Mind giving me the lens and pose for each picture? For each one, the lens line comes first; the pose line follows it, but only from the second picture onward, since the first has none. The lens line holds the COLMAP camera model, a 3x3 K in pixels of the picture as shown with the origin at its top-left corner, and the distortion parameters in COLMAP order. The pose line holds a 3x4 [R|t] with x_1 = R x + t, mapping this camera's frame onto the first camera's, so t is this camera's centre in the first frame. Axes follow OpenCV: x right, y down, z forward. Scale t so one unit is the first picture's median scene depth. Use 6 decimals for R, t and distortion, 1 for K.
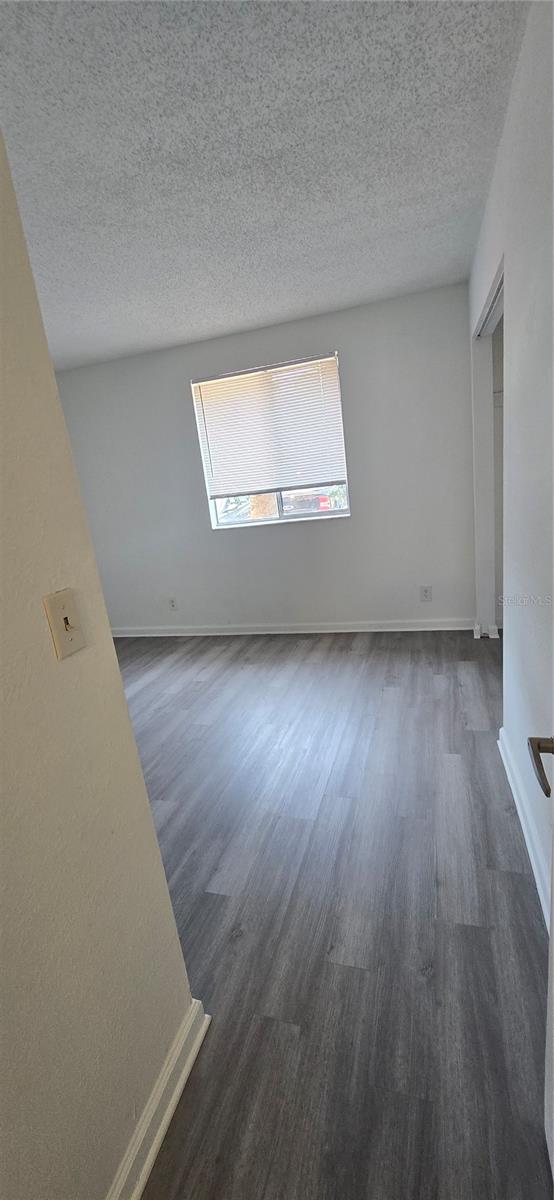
lens RADIAL K [[498.3, 0, 278.9], [0, 498.3, 596.9], [0, 0, 1]] dist [-0.004641, -0.000617]
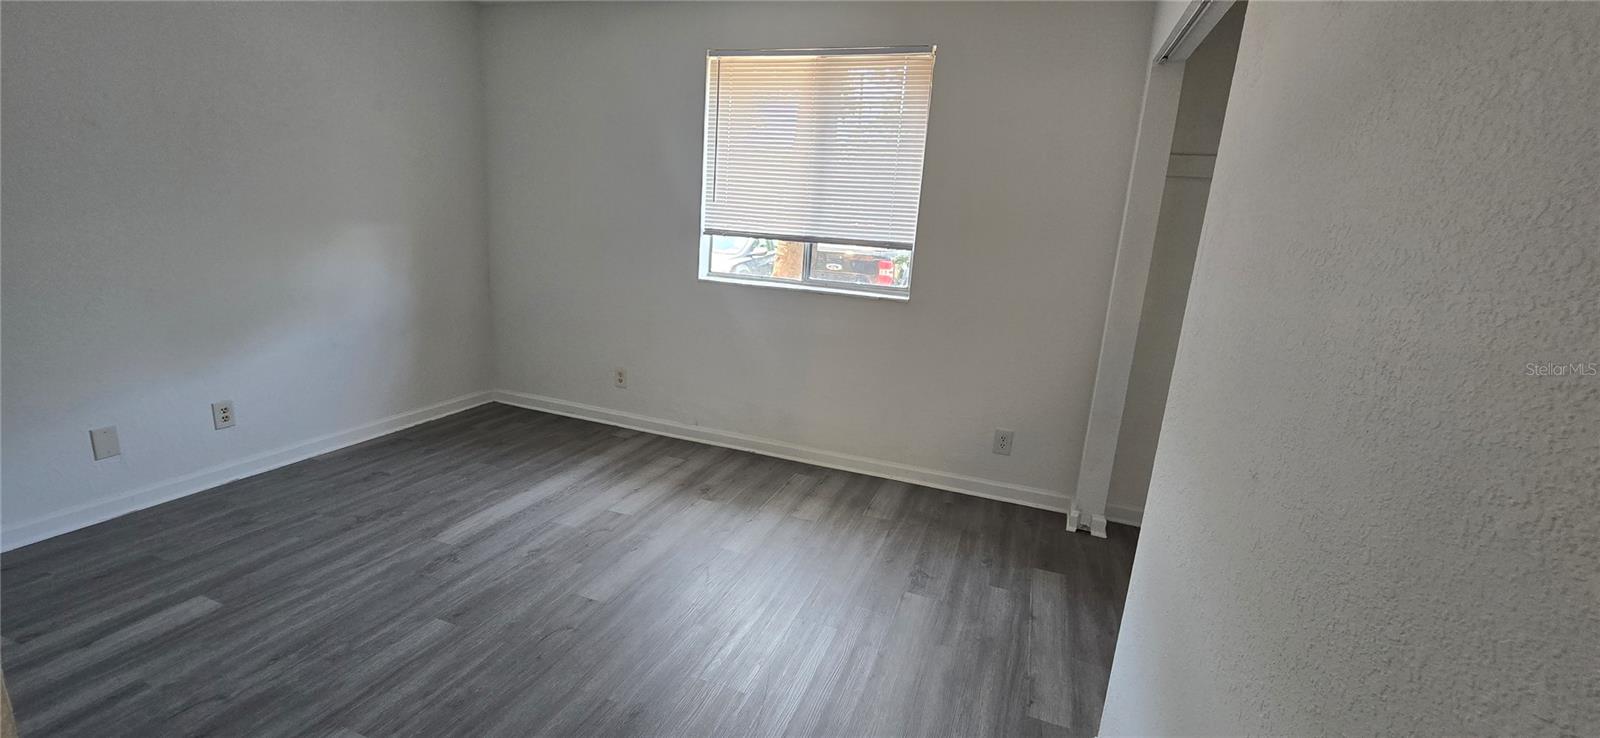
lens RADIAL K [[657.5, 0, 796.5], [0, 657.5, 358.8], [0, 0, 1]] dist [-0.001817, -0.000178]
pose [[0.980753, 0.193615, -0.025229, 0.039114], [-0.194259, 0.980600, -0.026198, -0.039863], [0.019667, 0.030595, 0.999338, 0.160799]]
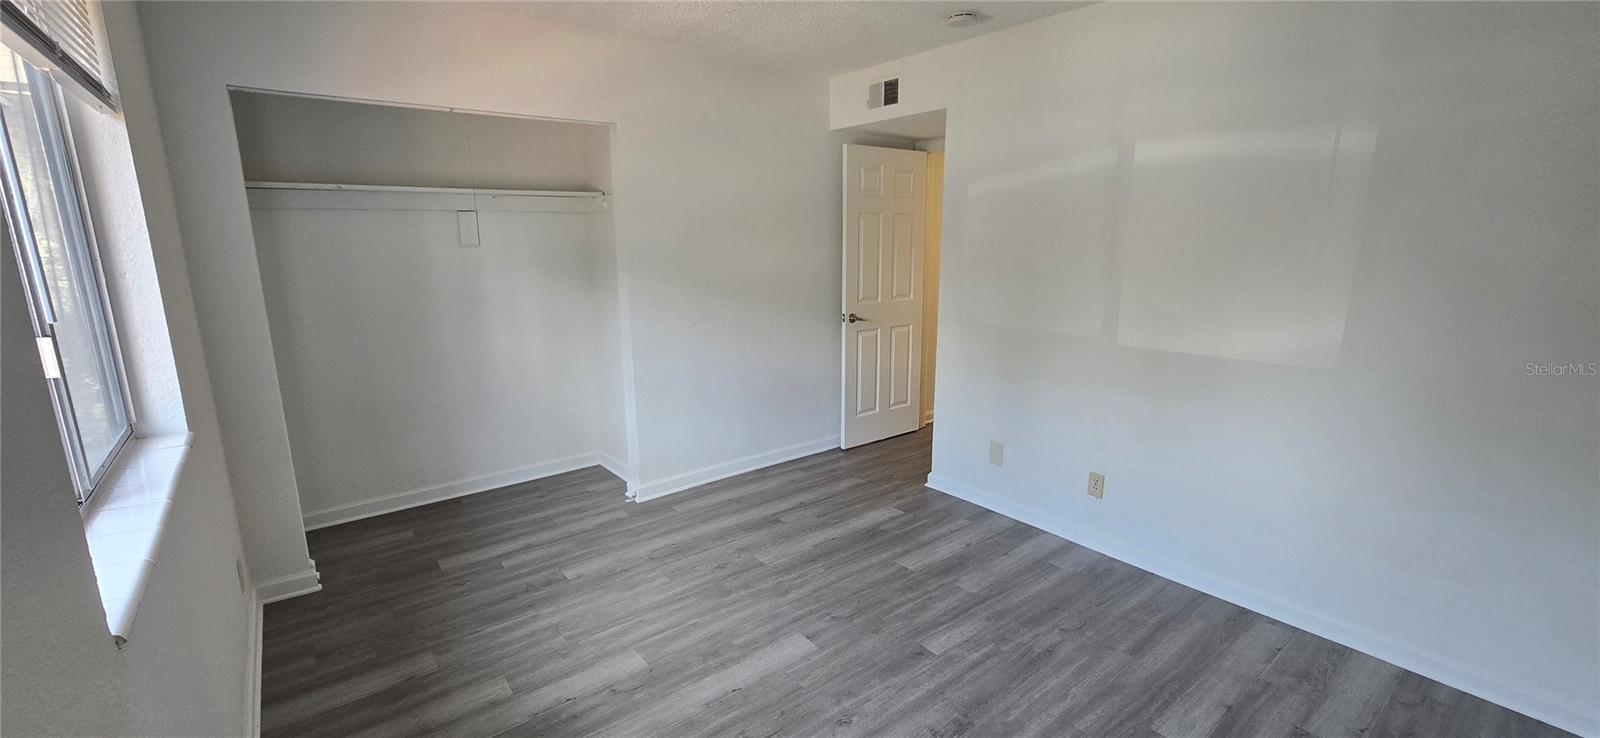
lens RADIAL K [[657.5, 0, 796.5], [0, 657.5, 358.8], [0, 0, 1]] dist [-0.001817, -0.000178]
pose [[-0.806567, 0.012021, 0.591021, -0.499729], [0.242537, 0.918499, 0.312308, -0.264329], [-0.539097, 0.395242, -0.743746, 1.149965]]
